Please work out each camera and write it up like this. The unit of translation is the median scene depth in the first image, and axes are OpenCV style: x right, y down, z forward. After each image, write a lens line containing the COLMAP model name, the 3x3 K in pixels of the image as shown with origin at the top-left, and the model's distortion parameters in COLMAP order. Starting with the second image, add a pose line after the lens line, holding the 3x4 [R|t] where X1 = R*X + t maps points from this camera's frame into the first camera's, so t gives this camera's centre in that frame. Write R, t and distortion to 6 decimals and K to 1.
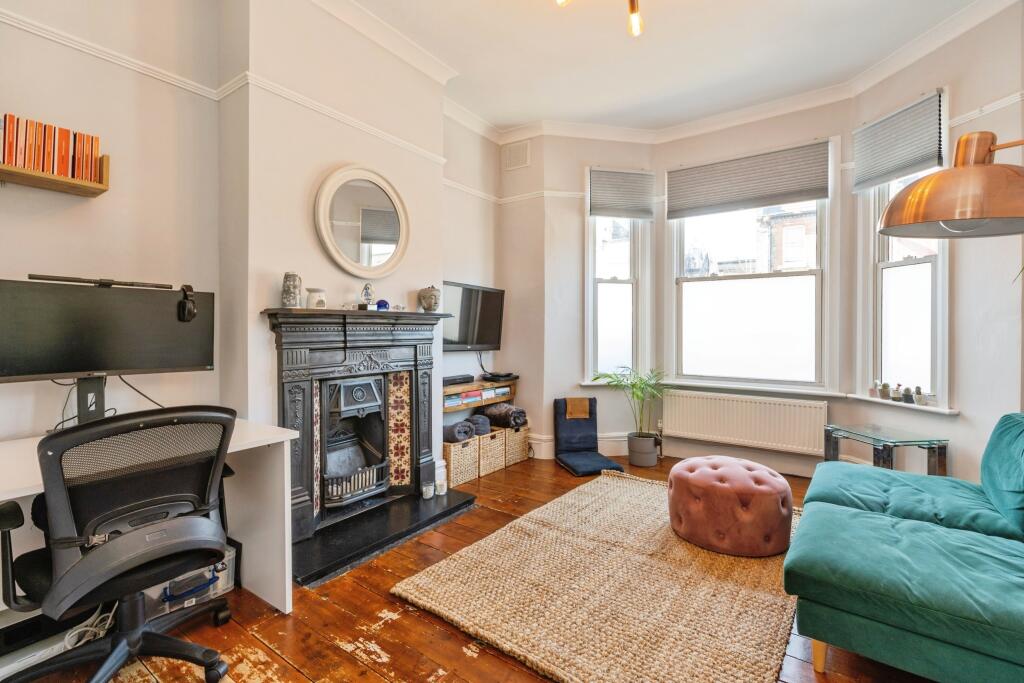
lens RADIAL K [[462.4, 0, 506.9], [0, 462.4, 340.3], [0, 0, 1]] dist [-0.000741, -0.000271]
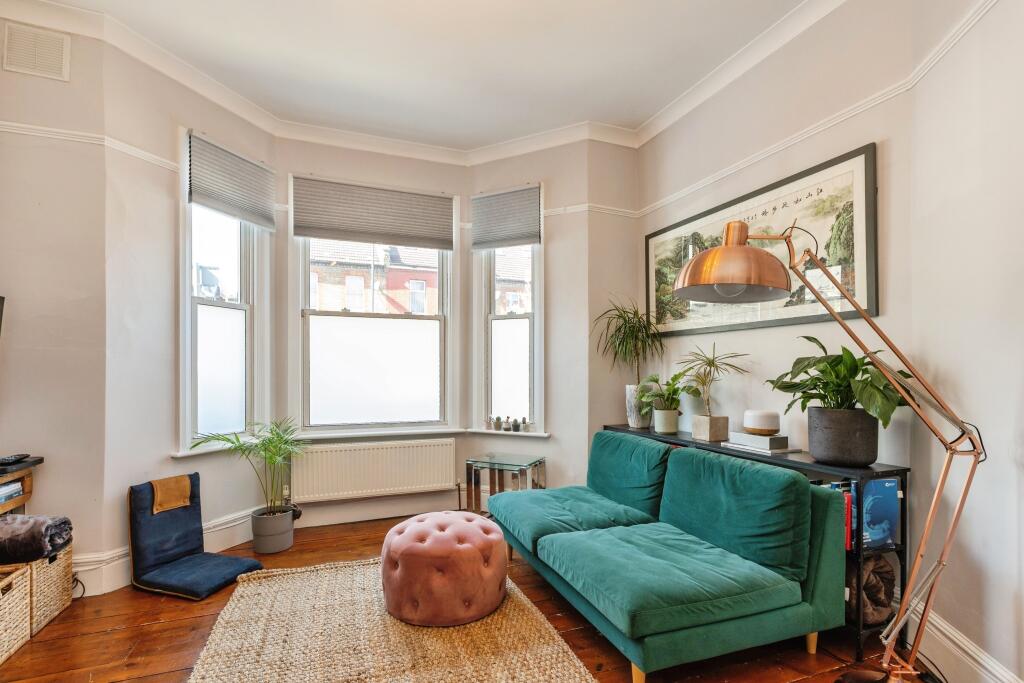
lens RADIAL K [[473.4, 0, 511.4], [0, 473.4, 376.3], [0, 0, 1]] dist [0.001040, -0.000743]
pose [[0.550395, -0.009417, 0.834851, -0.142001], [0.020416, 0.999789, -0.002183, -0.005916], [-0.834655, 0.018246, 0.550472, 0.244559]]
